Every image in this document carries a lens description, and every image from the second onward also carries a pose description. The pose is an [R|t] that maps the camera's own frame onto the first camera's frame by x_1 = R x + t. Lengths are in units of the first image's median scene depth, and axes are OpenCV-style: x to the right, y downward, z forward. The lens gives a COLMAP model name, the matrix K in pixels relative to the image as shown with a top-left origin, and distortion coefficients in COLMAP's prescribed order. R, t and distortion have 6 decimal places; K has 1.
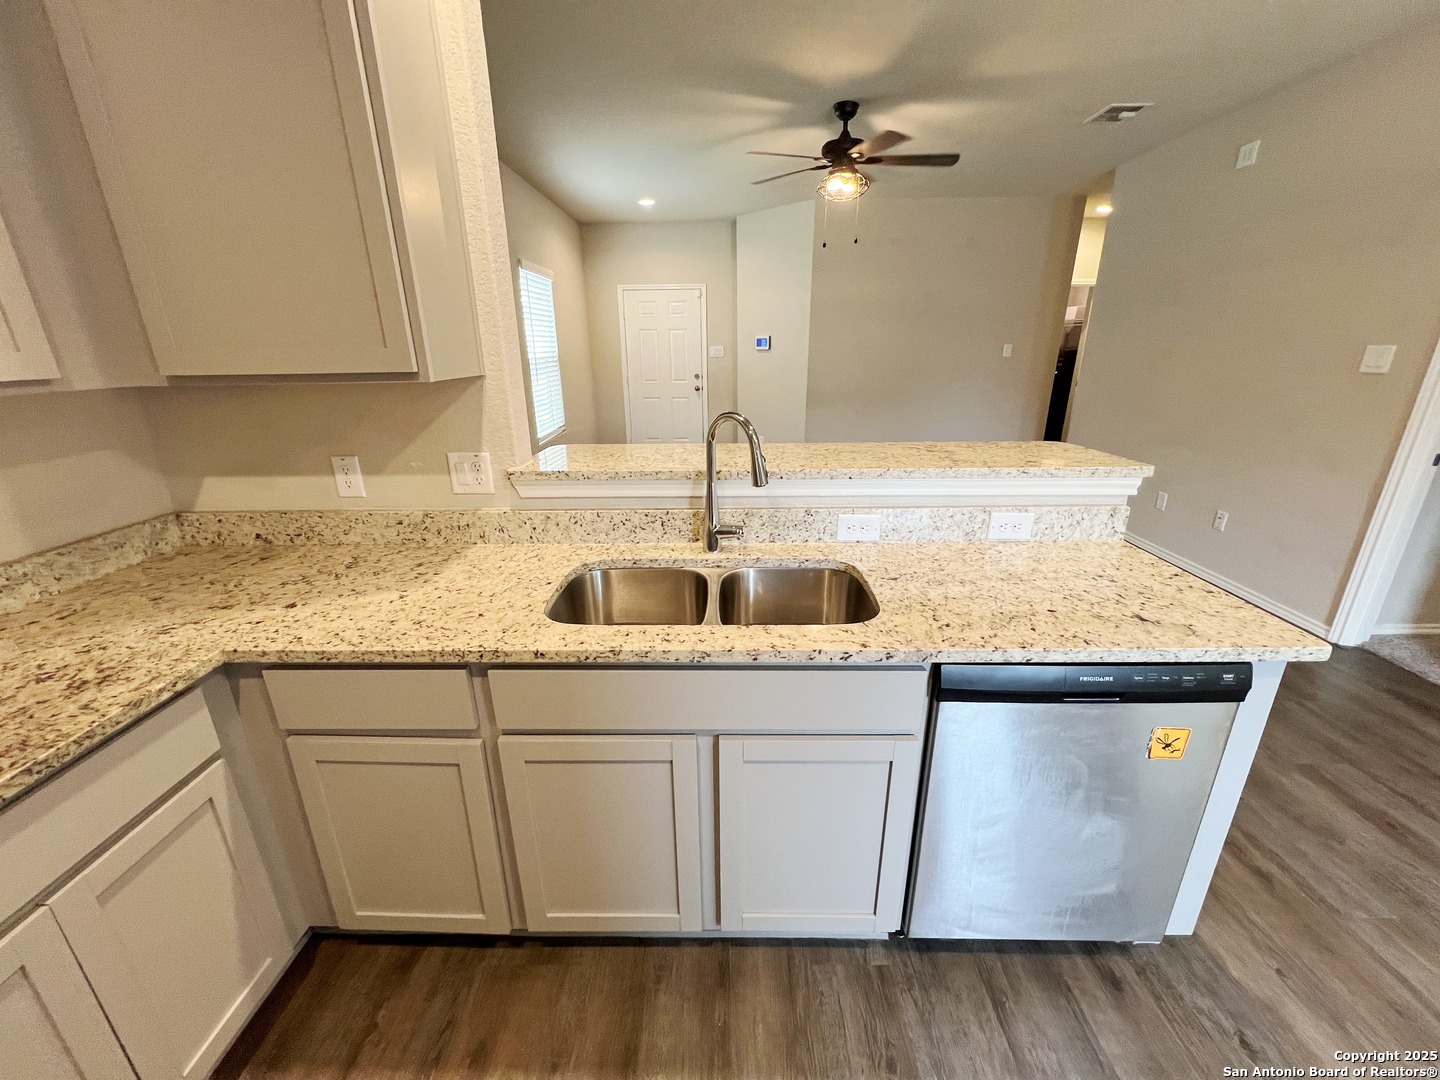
lens RADIAL K [[575.2, 0, 718.6], [0, 575.2, 541.4], [0, 0, 1]] dist [-0.000325, 0.000216]
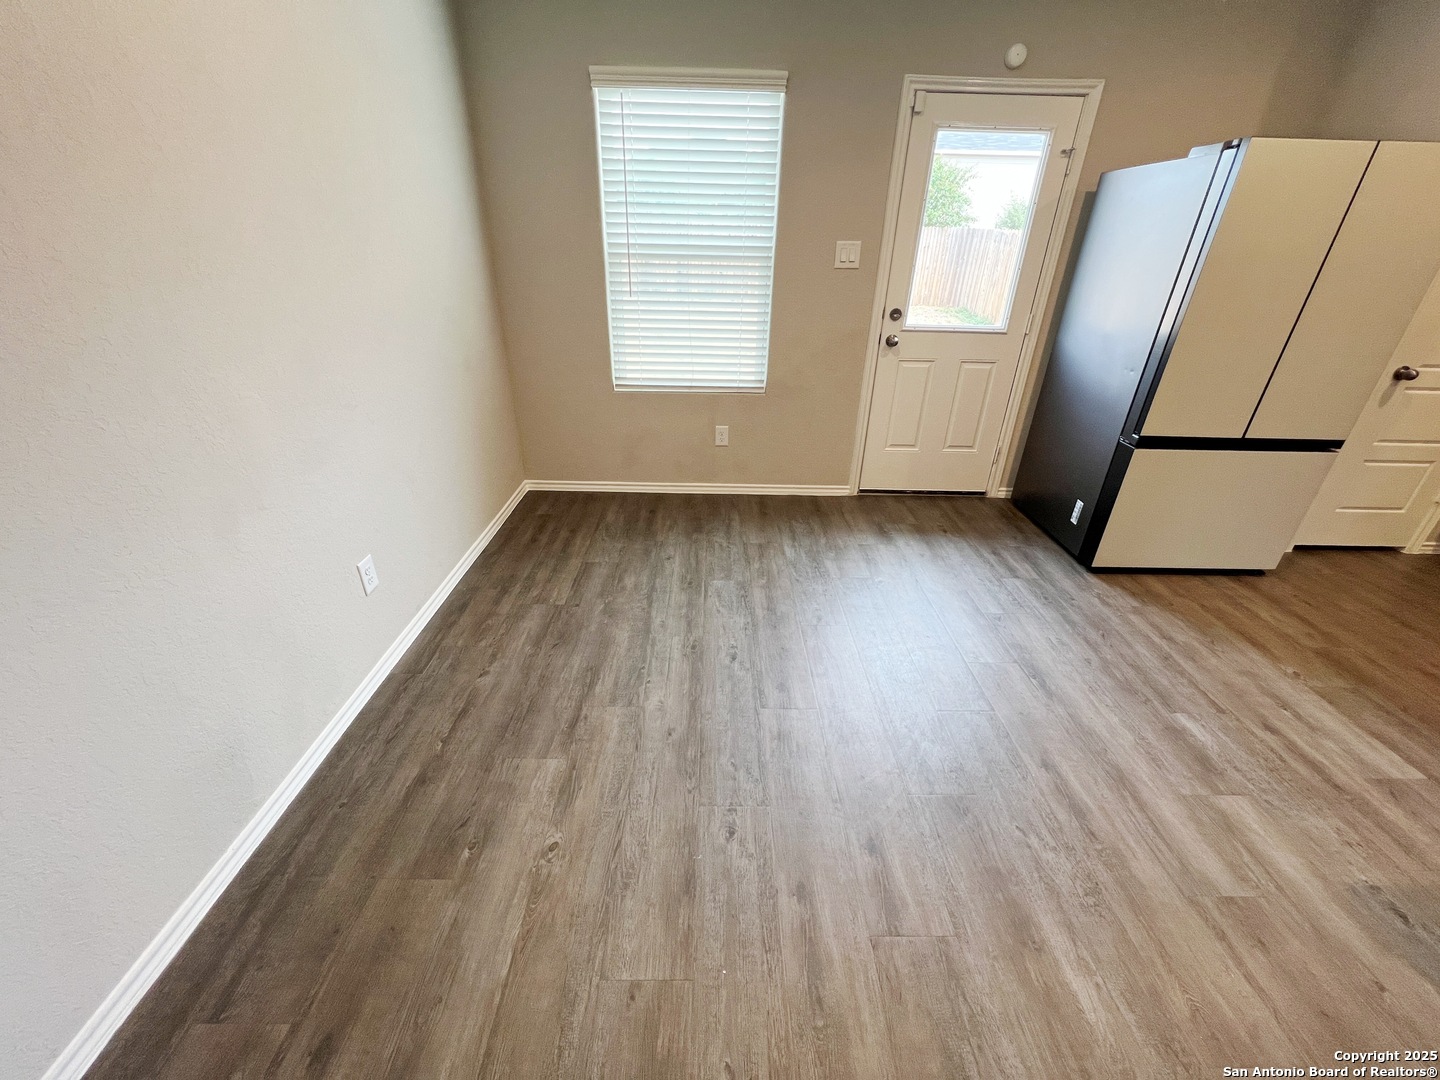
lens RADIAL K [[575.2, 0, 719.9], [0, 575.2, 539.0], [0, 0, 1]] dist [-0.000325, 0.000216]
pose [[-0.999899, 0.000308, -0.014181, 1.960460], [-0.010038, 0.690986, 0.722798, -0.363156], [0.010021, 0.722868, -0.690914, 1.072599]]
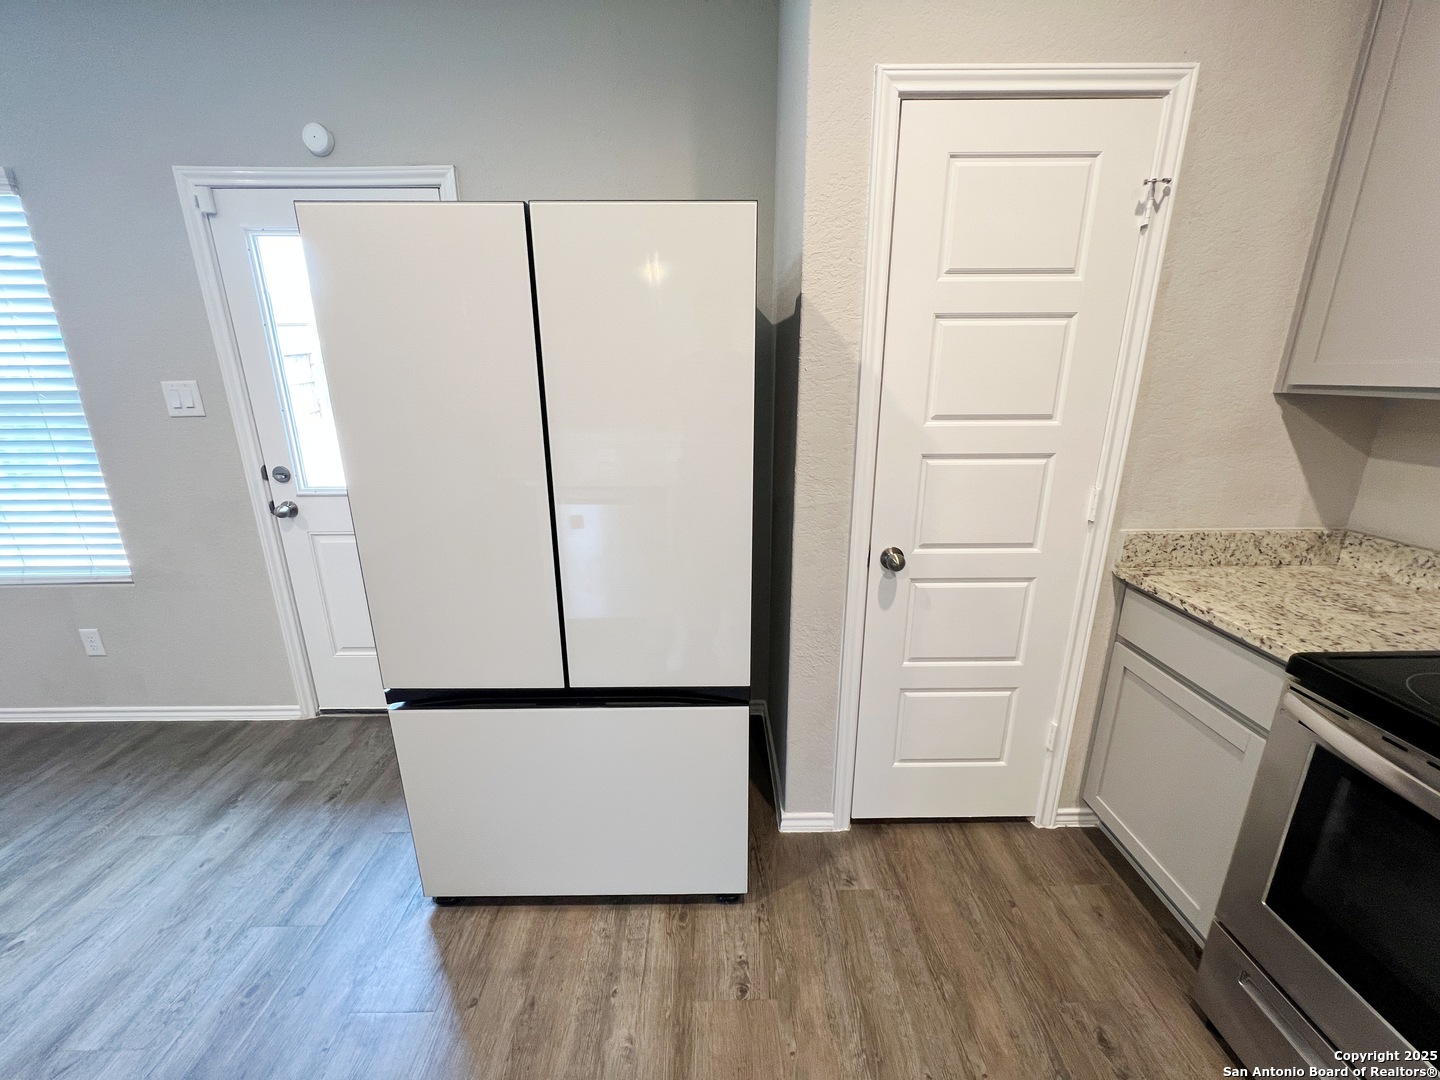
lens RADIAL K [[575.2, 0, 718.8], [0, 575.2, 539.7], [0, 0, 1]] dist [-0.000325, 0.000216]
pose [[-0.999658, 0.023258, -0.011980, 0.106455], [0.012096, 0.816930, 0.576610, -0.110946], [0.023198, 0.576268, -0.816932, 0.337508]]
